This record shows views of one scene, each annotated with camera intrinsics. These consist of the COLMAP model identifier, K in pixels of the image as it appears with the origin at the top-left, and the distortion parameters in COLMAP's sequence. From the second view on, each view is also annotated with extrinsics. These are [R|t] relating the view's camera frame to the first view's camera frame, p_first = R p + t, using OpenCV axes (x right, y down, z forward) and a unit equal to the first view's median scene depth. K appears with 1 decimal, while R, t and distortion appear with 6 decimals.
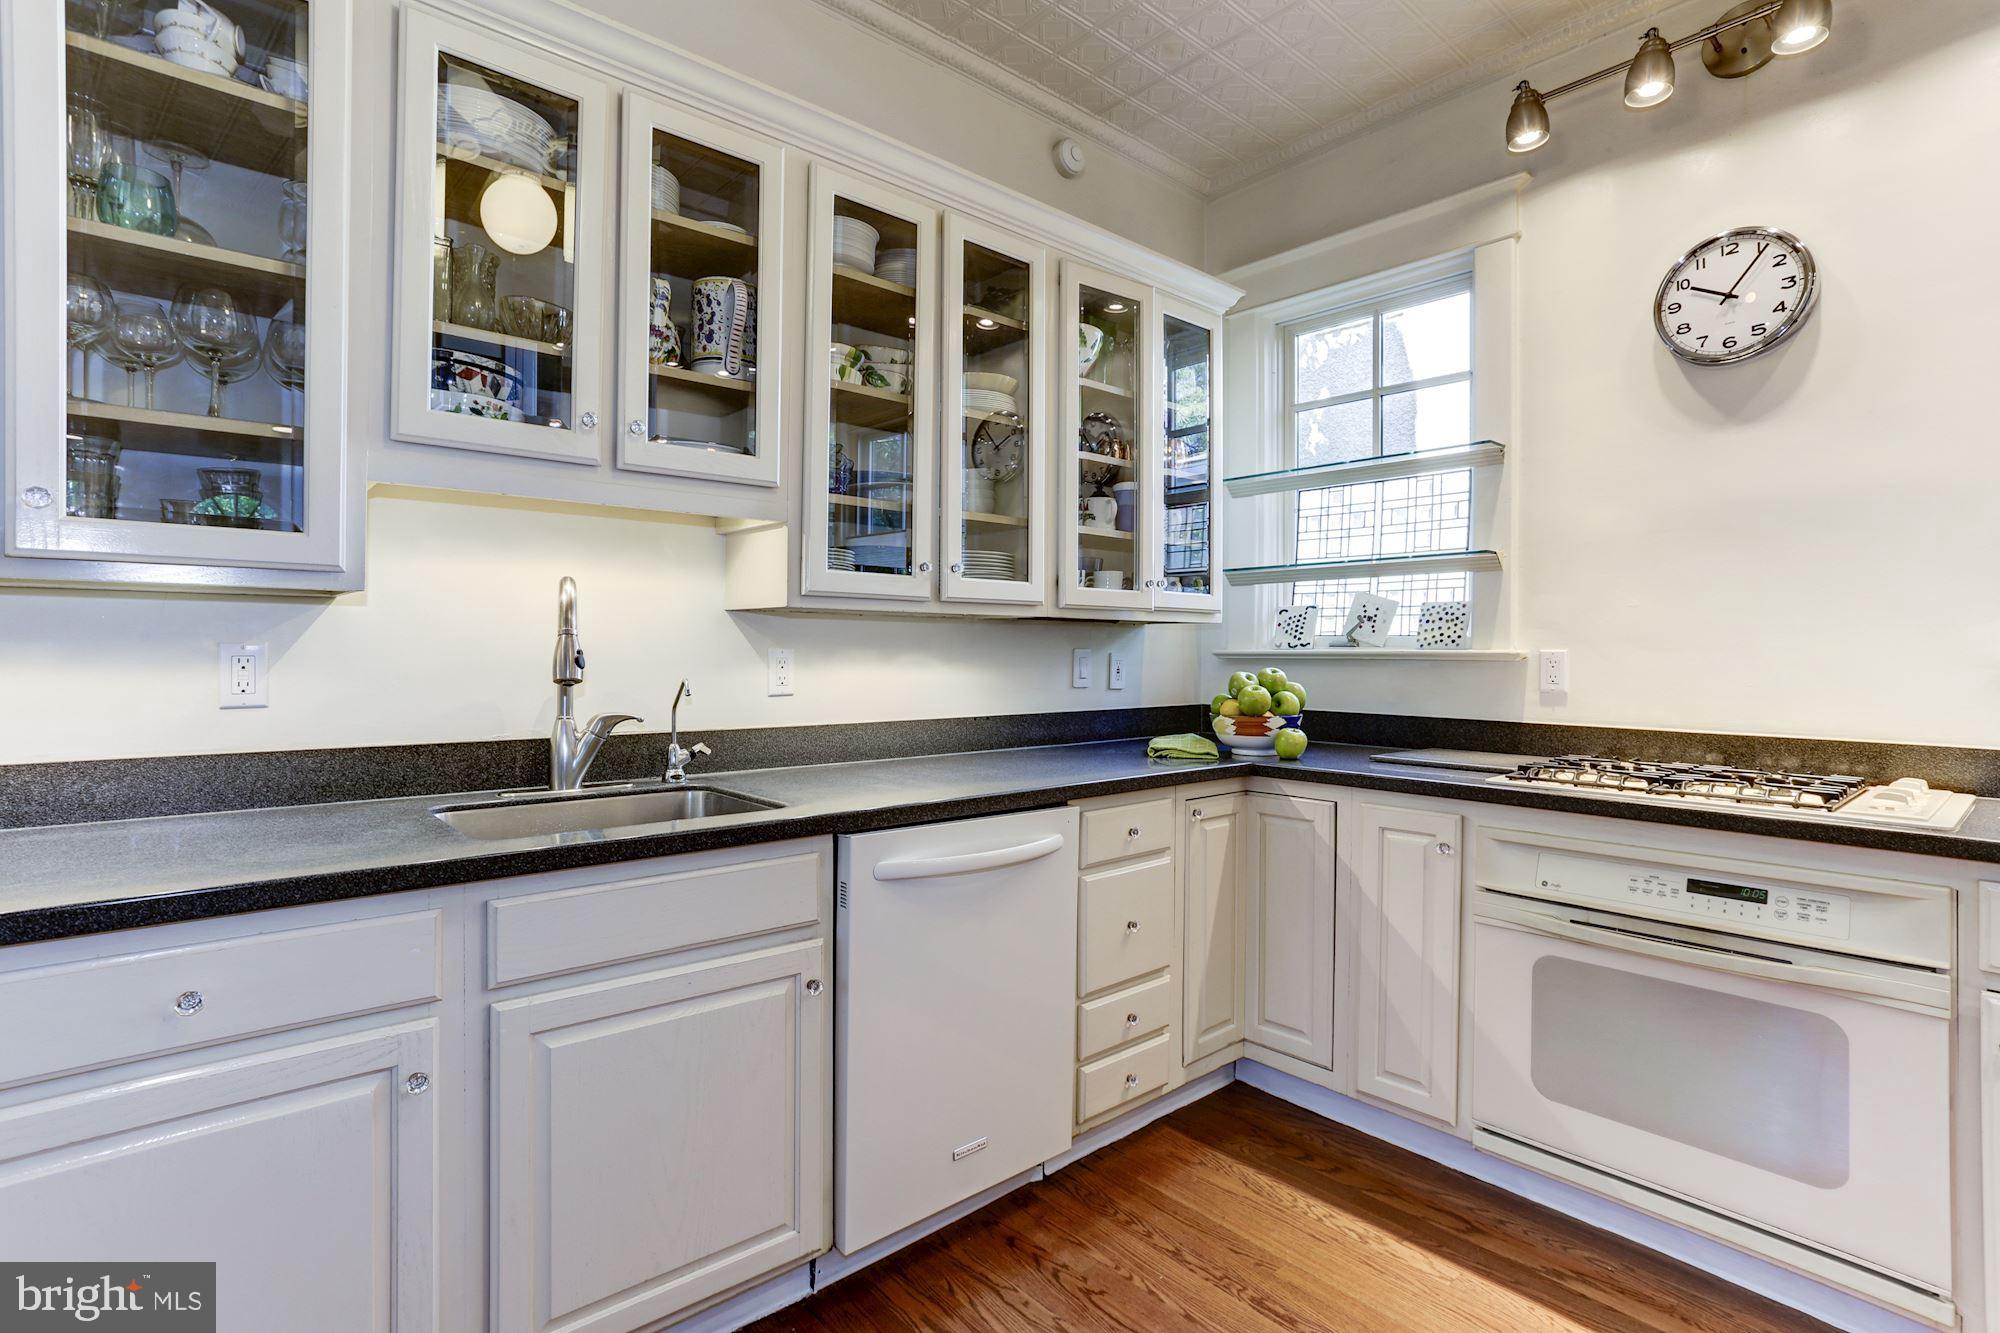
lens RADIAL K [[981.8, 0, 995.8], [0, 981.8, 661.0], [0, 0, 1]] dist [-0.055994, 0.027343]
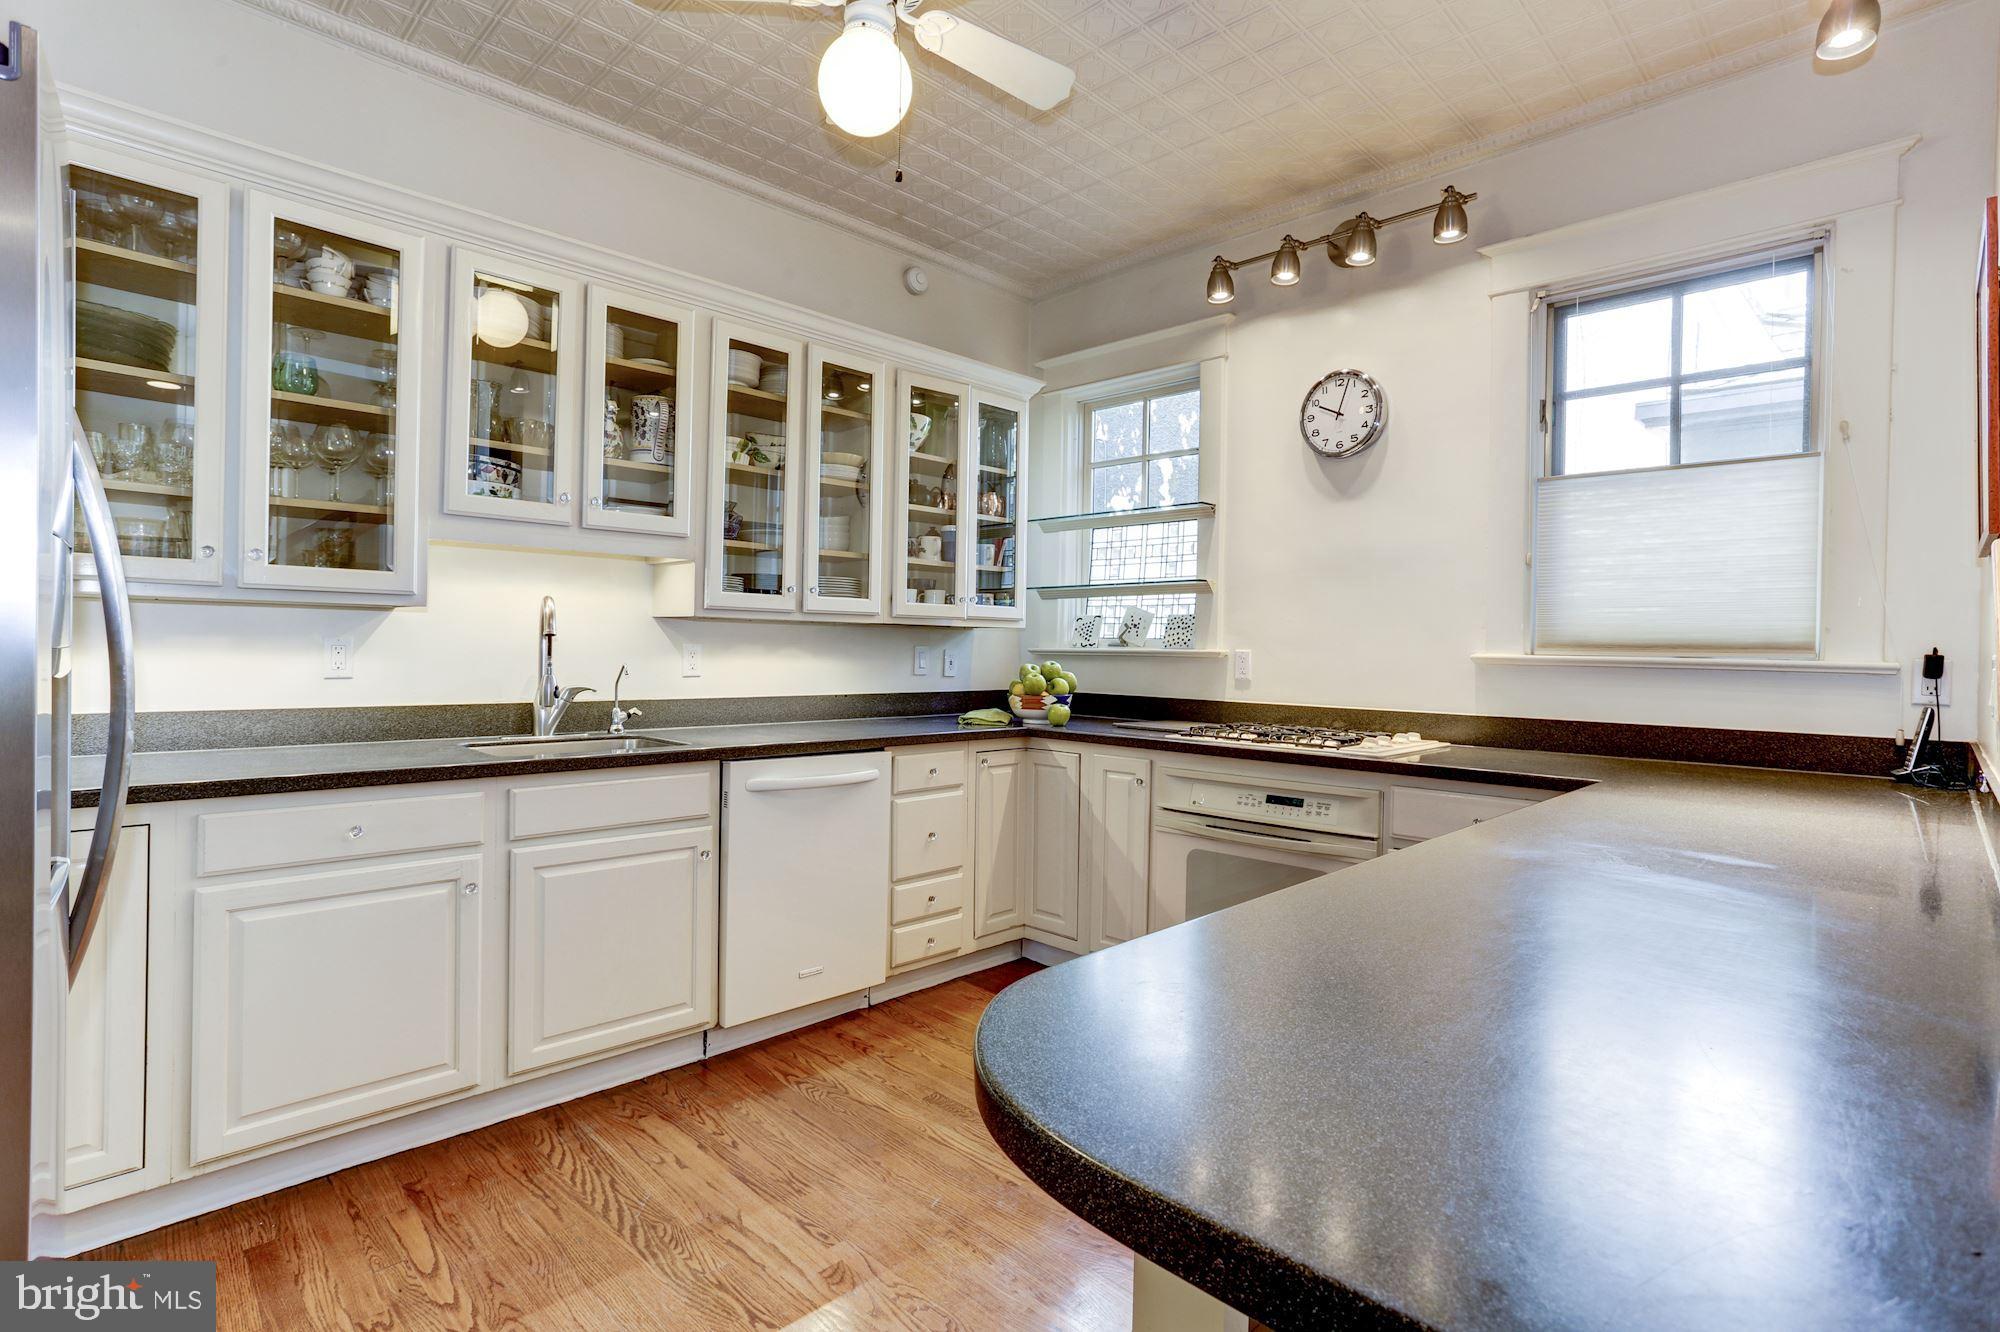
lens RADIAL K [[981.8, 0, 996.6], [0, 981.8, 661.1], [0, 0, 1]] dist [-0.055994, 0.027343]
pose [[0.997583, 0.008869, 0.068923, 0.138192], [-0.009050, 0.999956, 0.002307, 0.005504], [-0.068900, -0.002925, 0.997619, -0.494019]]
